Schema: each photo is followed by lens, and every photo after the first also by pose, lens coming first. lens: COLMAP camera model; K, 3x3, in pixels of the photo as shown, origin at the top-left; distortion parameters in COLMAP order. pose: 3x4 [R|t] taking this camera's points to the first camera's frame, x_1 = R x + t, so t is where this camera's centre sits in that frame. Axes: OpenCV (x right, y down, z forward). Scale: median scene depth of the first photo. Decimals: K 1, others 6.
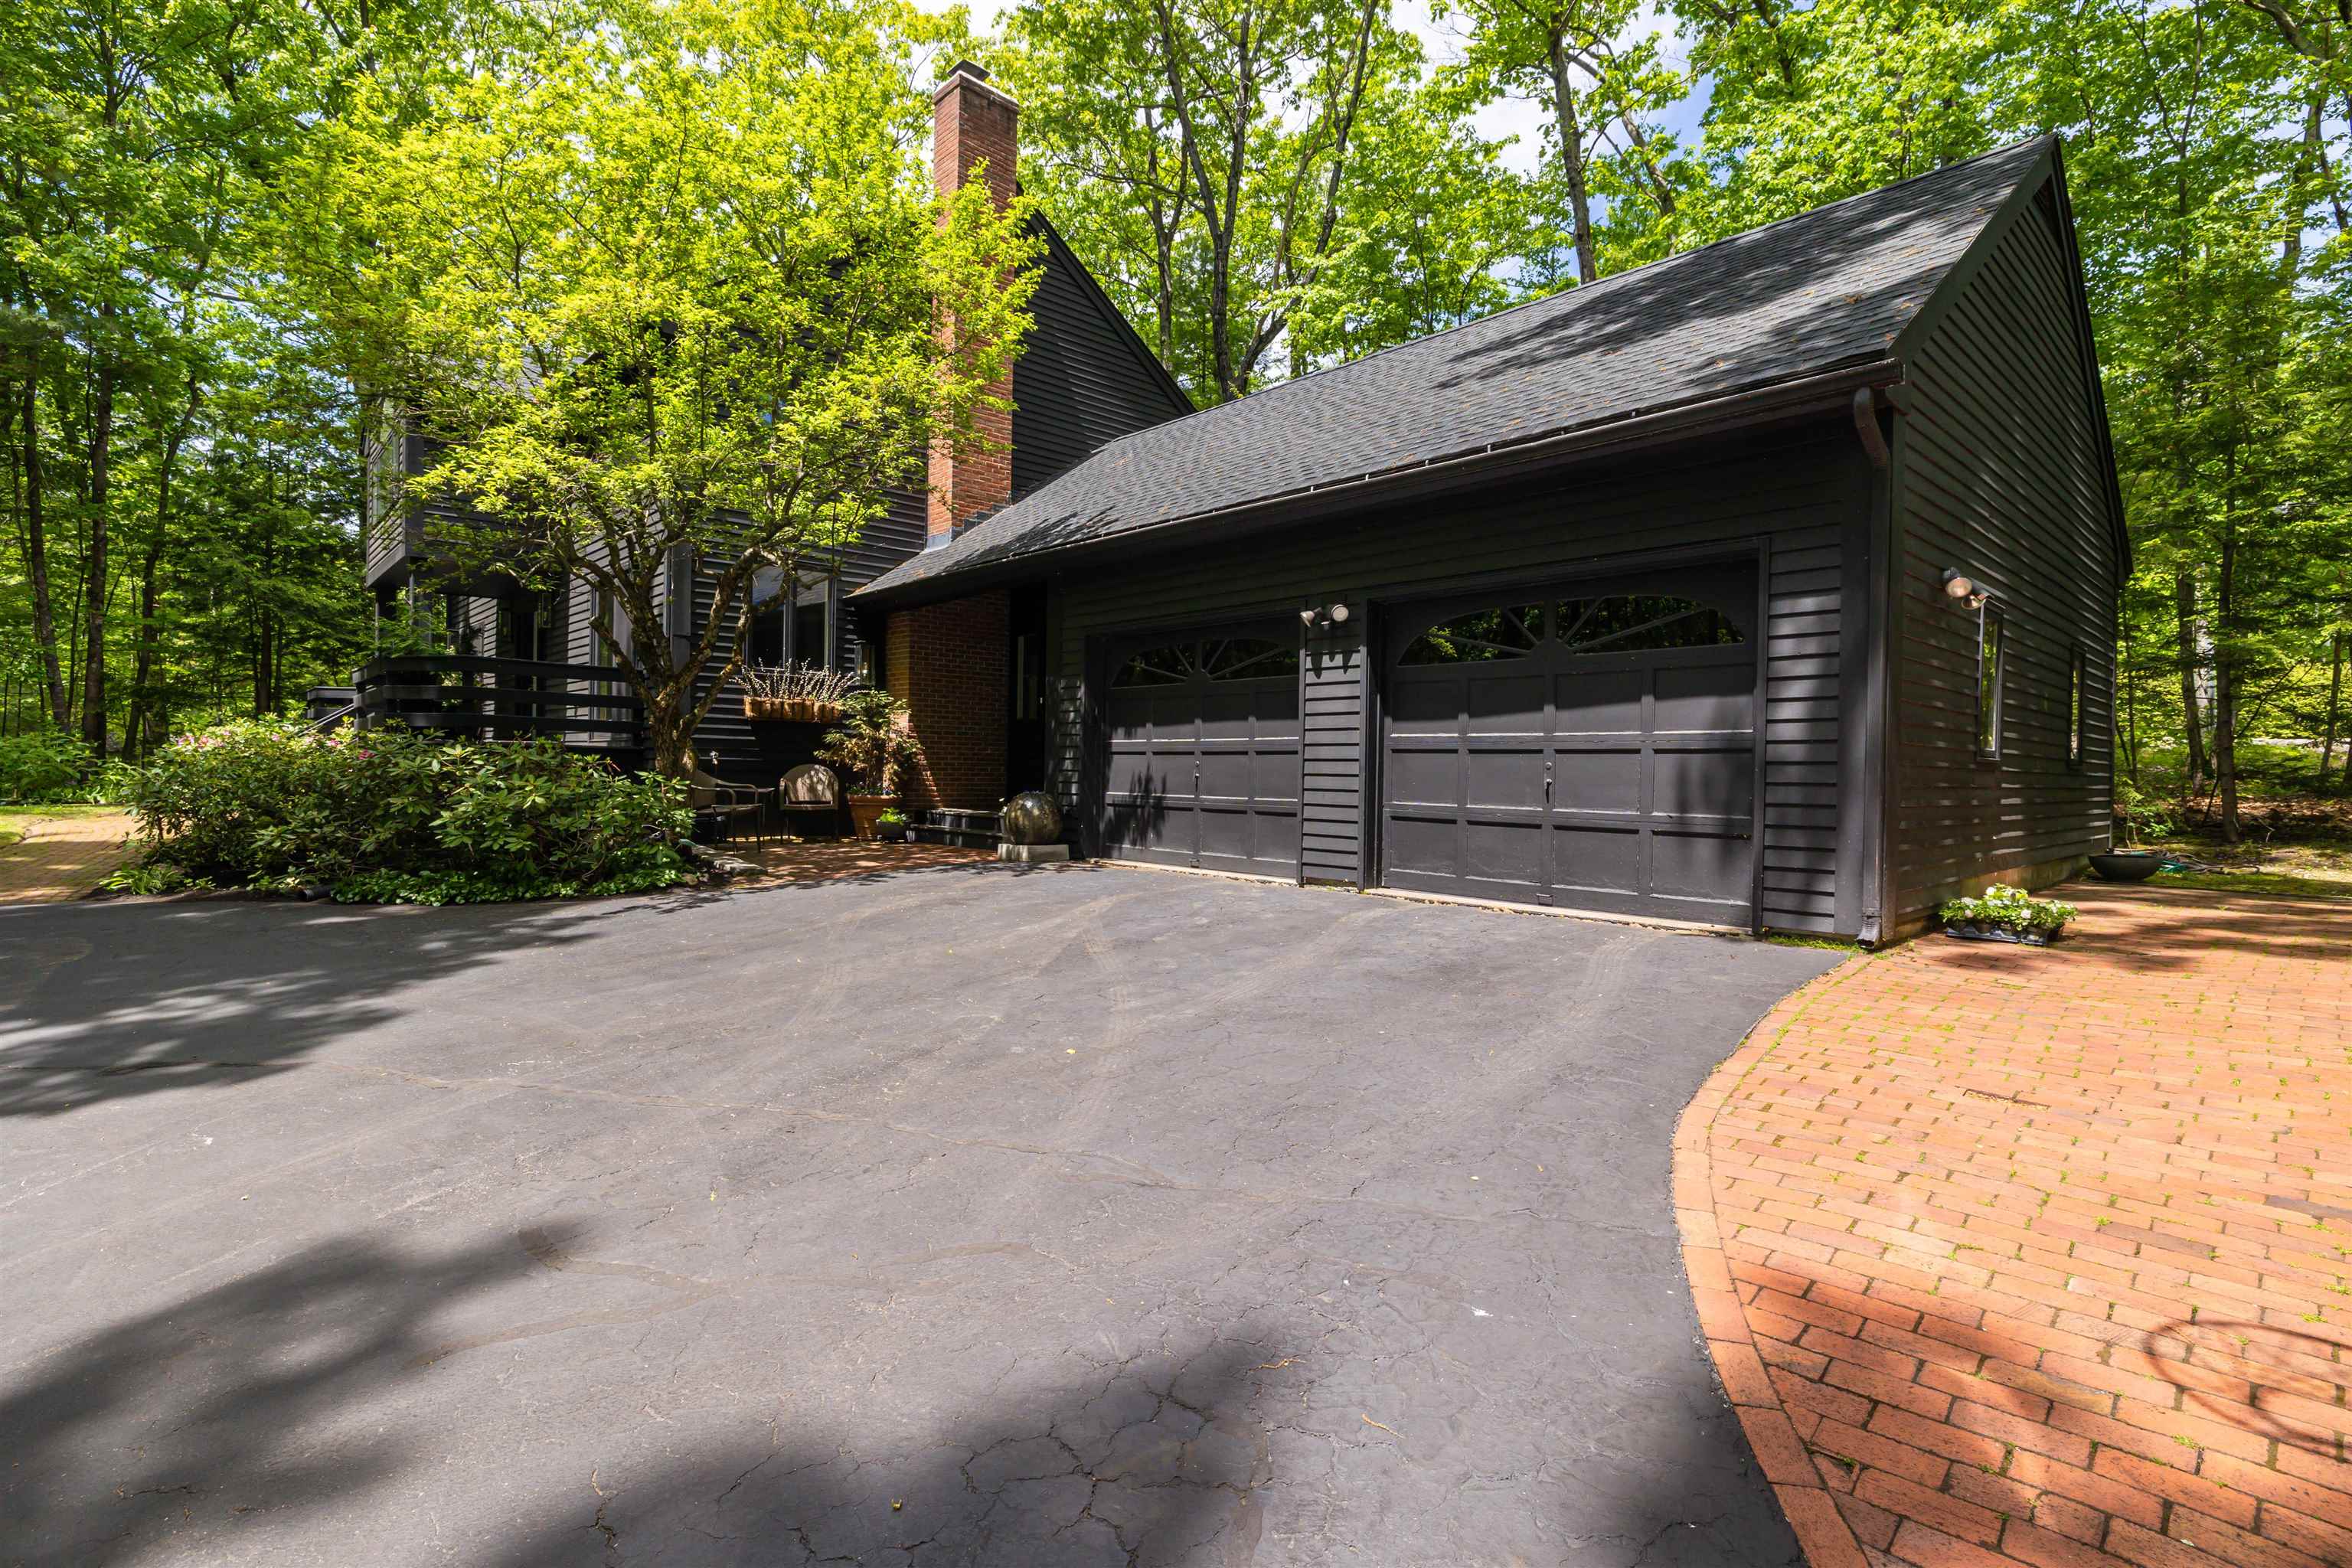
lens RADIAL K [[1108.7, 0, 1176.0], [0, 1108.7, 784.0], [0, 0, 1]] dist [-0.000493, -0.000055]
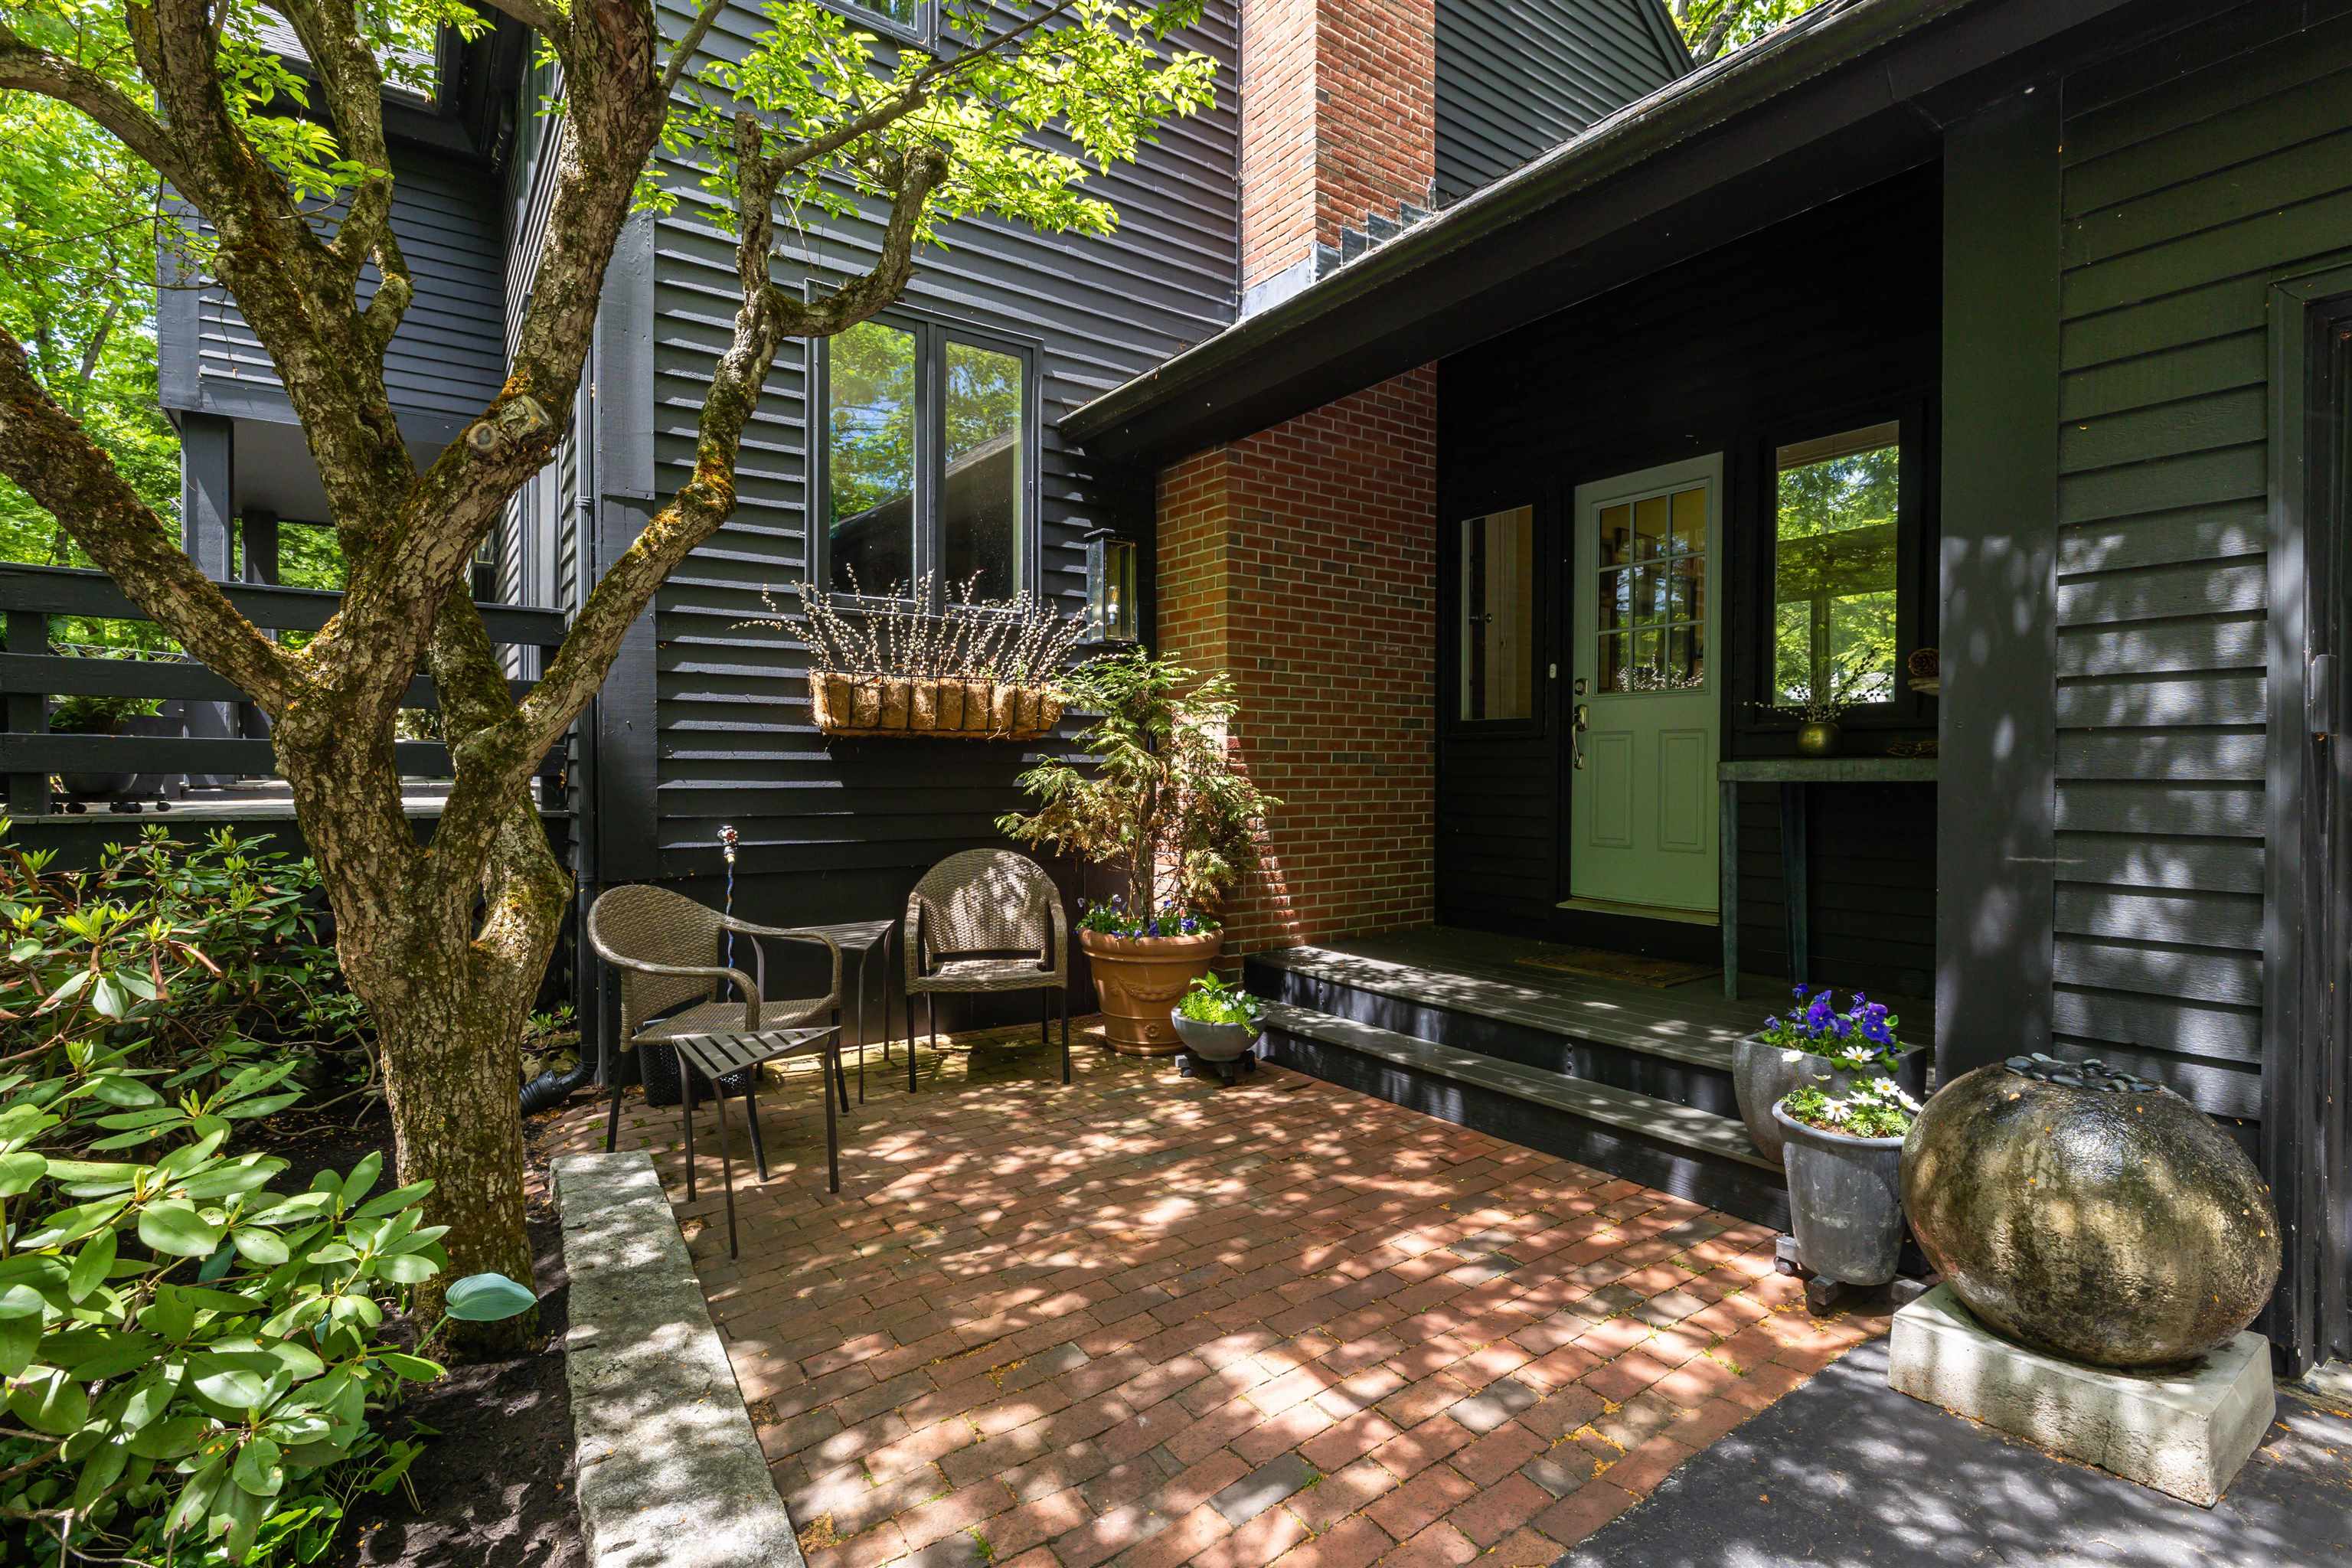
lens RADIAL K [[1108.7, 0, 1176.0], [0, 1108.7, 784.0], [0, 0, 1]] dist [-0.000493, -0.000055]
pose [[0.991990, -0.011794, -0.125768, -0.216606], [0.011575, 0.999930, -0.002470, -0.038346], [0.125788, 0.000995, 0.992057, 0.631291]]
